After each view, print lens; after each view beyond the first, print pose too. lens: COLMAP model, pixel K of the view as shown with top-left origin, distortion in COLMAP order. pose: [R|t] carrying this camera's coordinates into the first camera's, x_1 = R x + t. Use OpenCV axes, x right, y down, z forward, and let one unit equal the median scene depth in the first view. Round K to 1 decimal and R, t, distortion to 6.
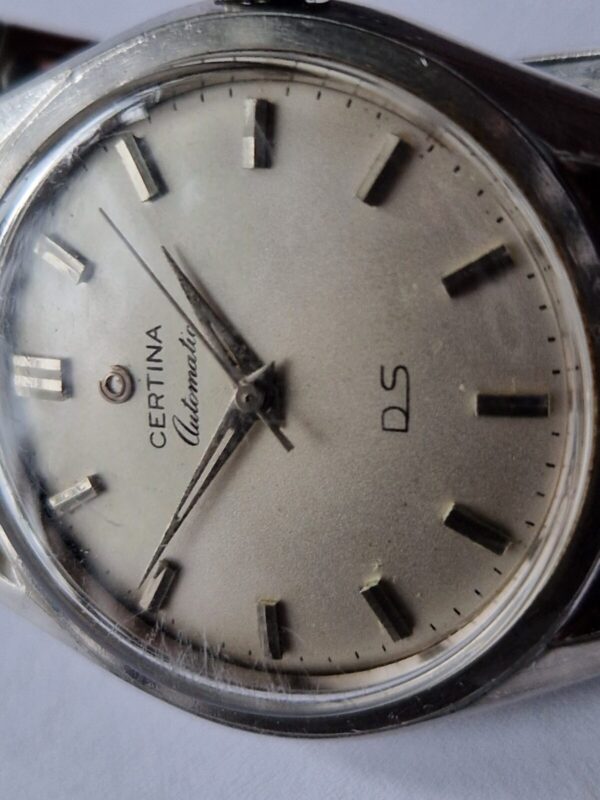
lens RADIAL K [[1689.9, 0, 301.3], [0, 1689.9, 395.7], [0, 0, 1]] dist [-0.034797, 0.000000]
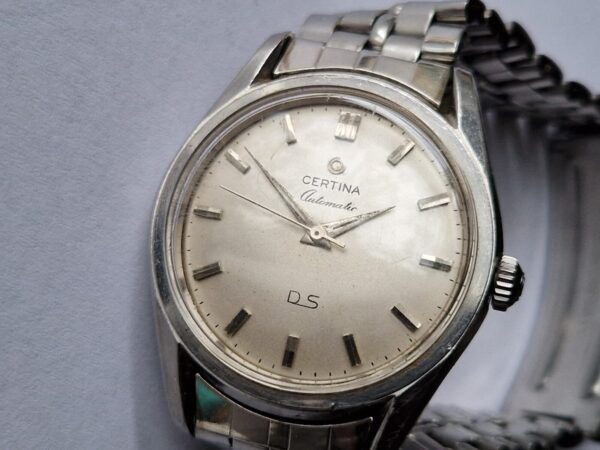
lens RADIAL K [[1267.5, 0, 298.0], [0, 1267.5, 222.0], [0, 0, 1]] dist [-0.034797, 0.000000]
pose [[-0.204488, 0.964828, 0.165205, -0.296553], [-0.978864, -0.202081, -0.031428, 0.076807], [0.003062, -0.168140, 0.985758, -0.572012]]
